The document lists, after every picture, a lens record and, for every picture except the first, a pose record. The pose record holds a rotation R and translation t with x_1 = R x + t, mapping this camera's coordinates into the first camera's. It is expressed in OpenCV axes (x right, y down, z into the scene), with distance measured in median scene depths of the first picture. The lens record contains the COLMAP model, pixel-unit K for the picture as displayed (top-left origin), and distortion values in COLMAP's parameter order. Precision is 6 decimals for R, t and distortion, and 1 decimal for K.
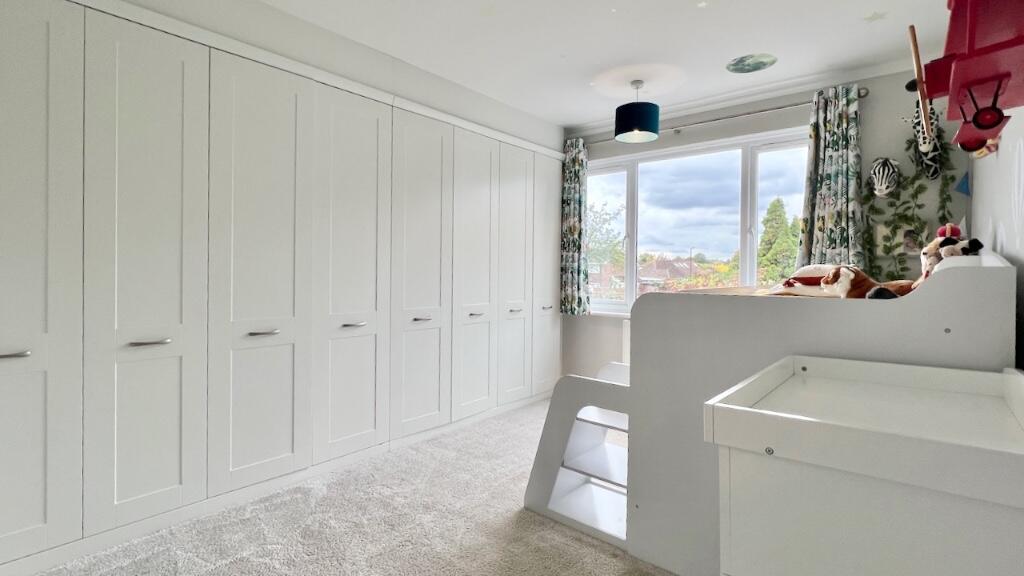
lens RADIAL K [[469.2, 0, 495.6], [0, 469.2, 273.5], [0, 0, 1]] dist [-0.004541, 0.001720]
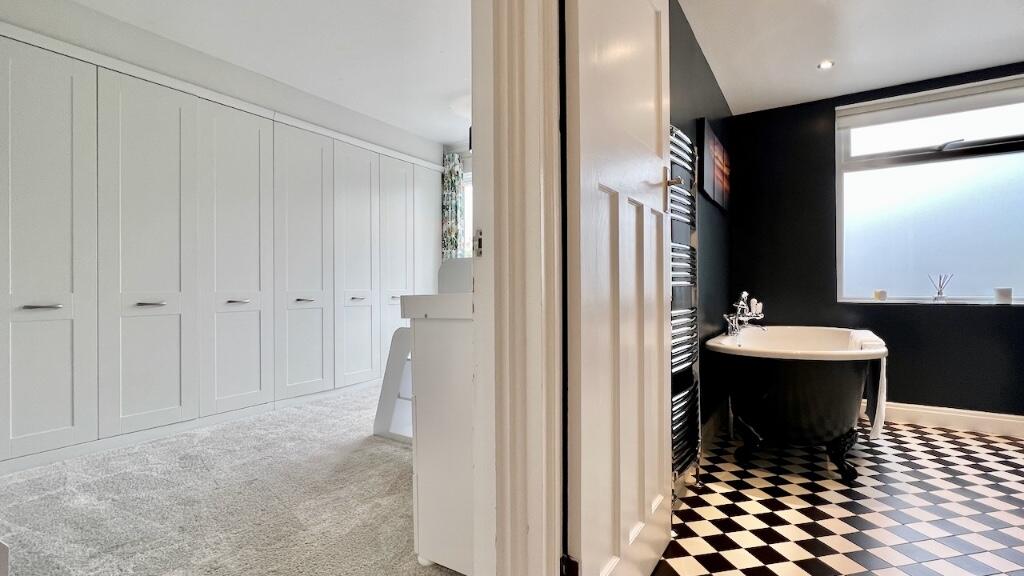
lens RADIAL K [[469.2, 0, 513.4], [0, 469.2, 289.0], [0, 0, 1]] dist [-0.004541, 0.001720]
pose [[0.990541, -0.013272, 0.136572, 0.158880], [0.015144, 0.999805, -0.012679, 0.071938], [-0.136377, 0.014627, 0.990549, -0.192700]]
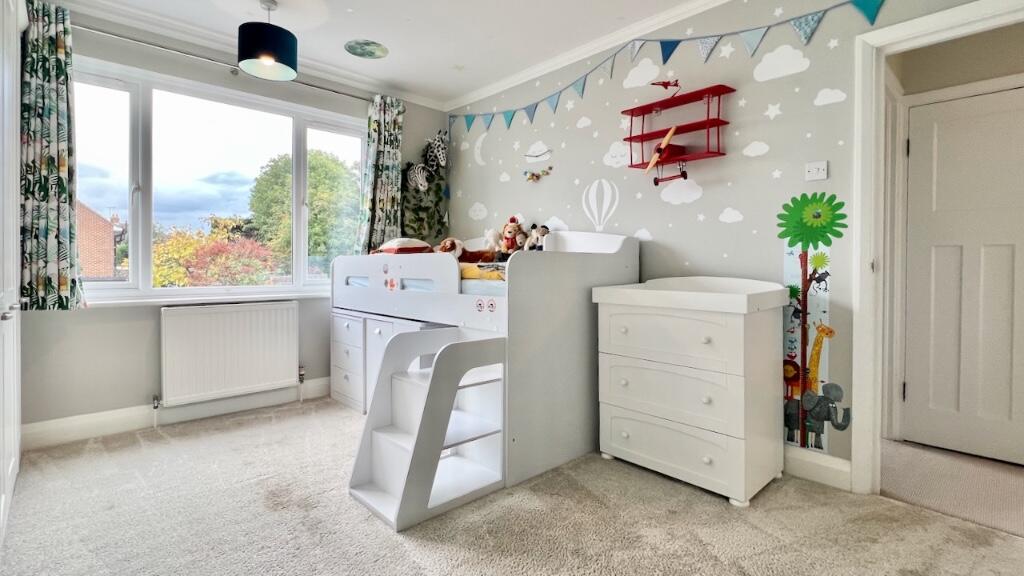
lens RADIAL K [[469.2, 0, 514.6], [0, 469.2, 268.2], [0, 0, 1]] dist [-0.004541, 0.001720]
pose [[0.106111, -0.016043, 0.994225, -0.351016], [0.003508, 0.999870, 0.015759, 0.029112], [-0.994348, 0.001815, 0.106153, 0.380818]]
